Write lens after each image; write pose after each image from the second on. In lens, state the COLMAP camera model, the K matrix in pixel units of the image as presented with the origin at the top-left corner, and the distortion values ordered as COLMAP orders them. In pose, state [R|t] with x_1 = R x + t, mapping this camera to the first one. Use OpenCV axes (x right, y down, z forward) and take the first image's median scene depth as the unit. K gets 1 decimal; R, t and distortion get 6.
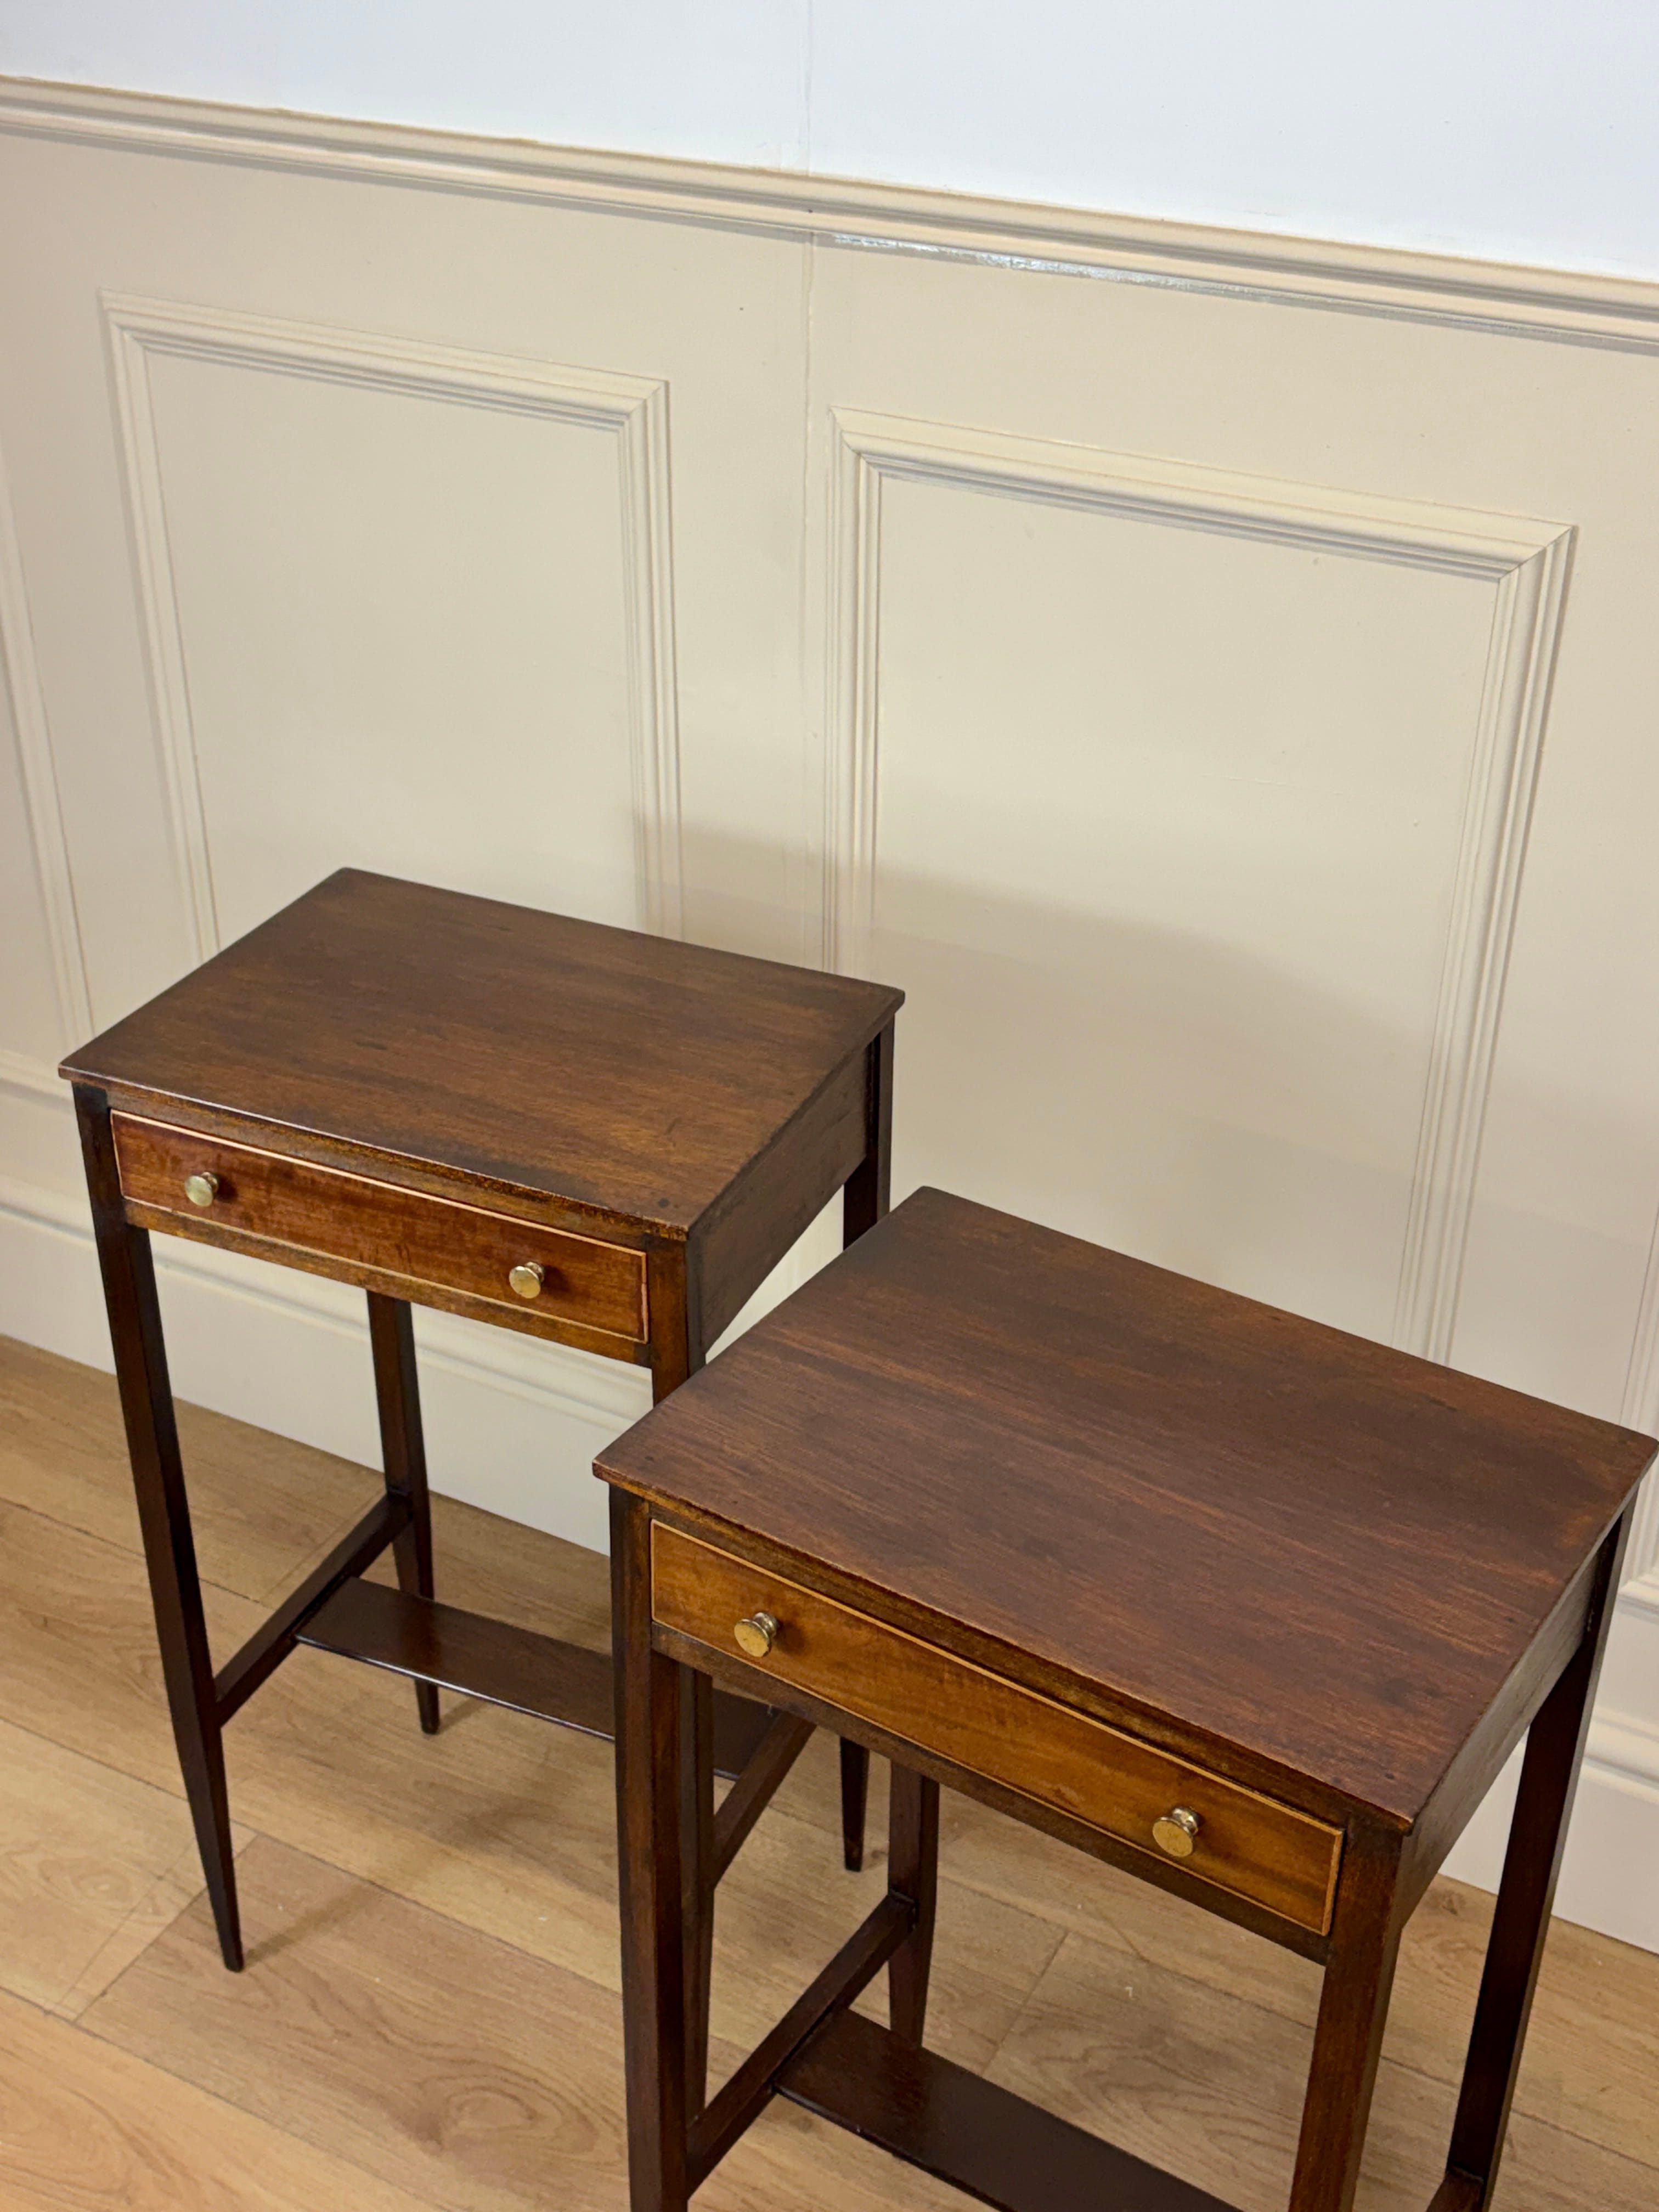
lens RADIAL K [[2786.7, 0, 816.7], [0, 2786.7, 1110.5], [0, 0, 1]] dist [0.215520, -0.797862]
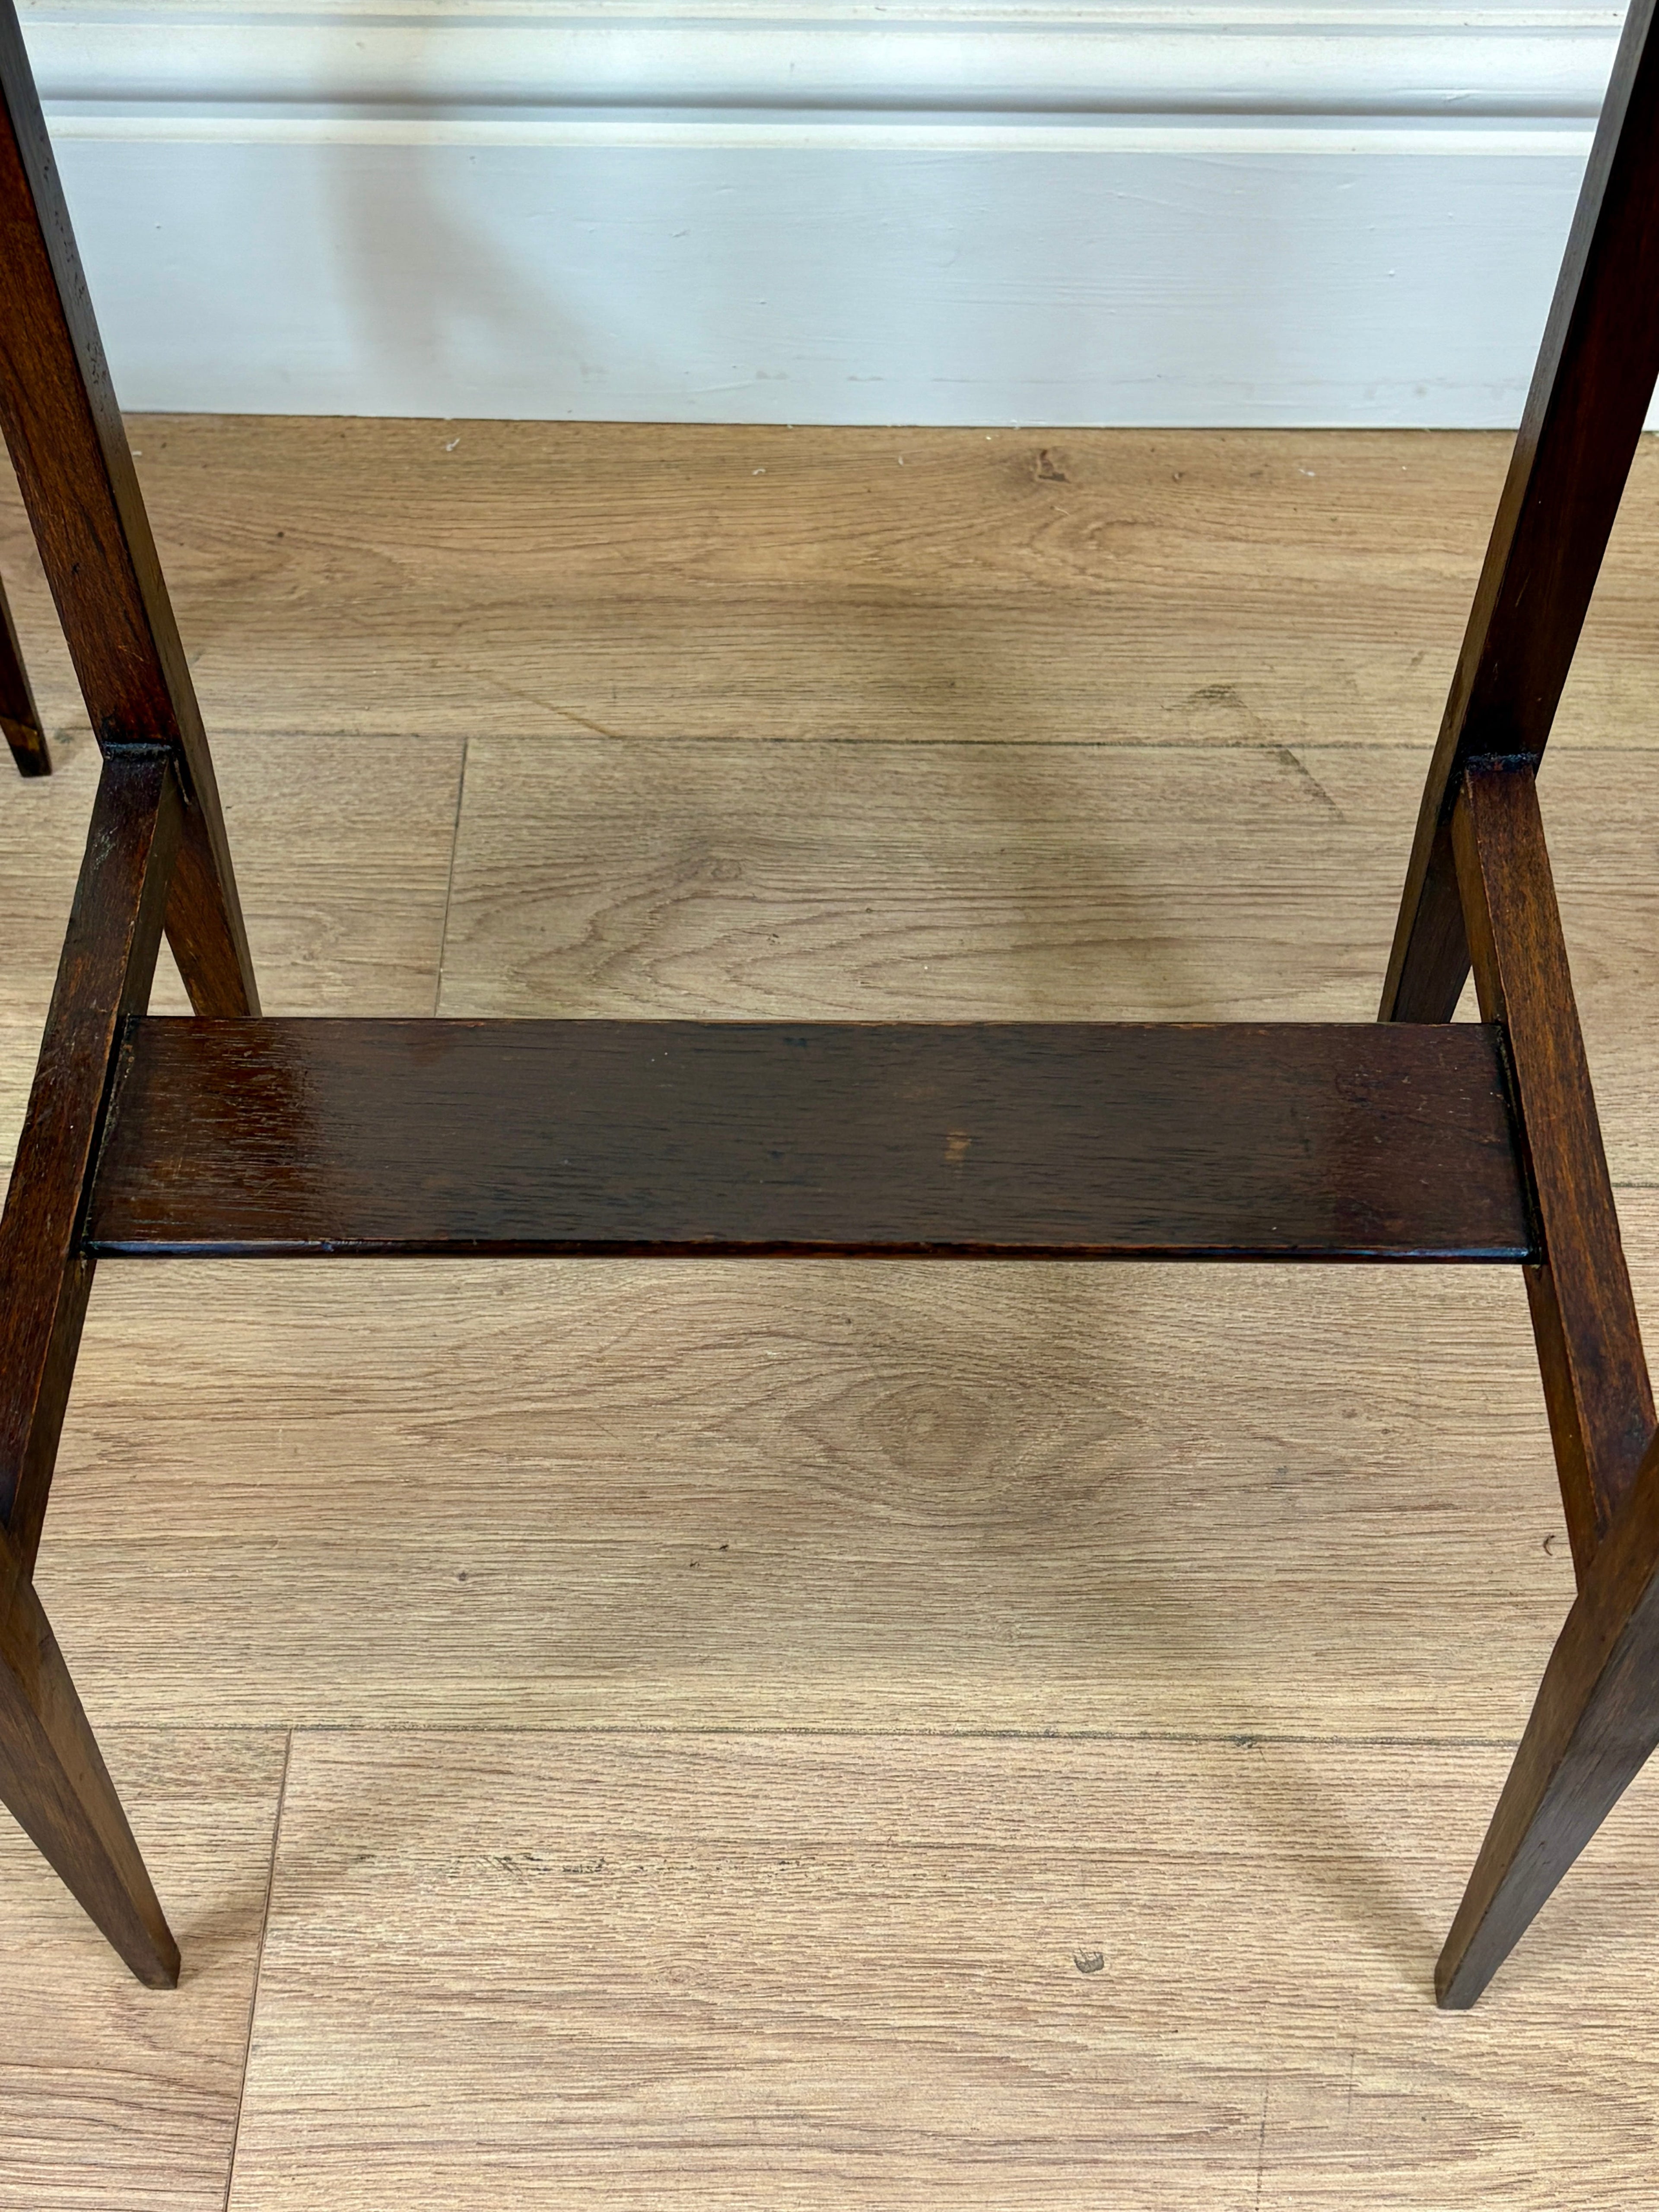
lens RADIAL K [[2786.7, 0, 816.7], [0, 2786.7, 1110.5], [0, 0, 1]] dist [0.215520, -0.797862]
pose [[0.885259, -0.379959, 0.268231, -0.025047], [0.242710, 0.869366, 0.430458, 0.149040], [-0.396747, -0.315964, 0.861834, 0.528497]]
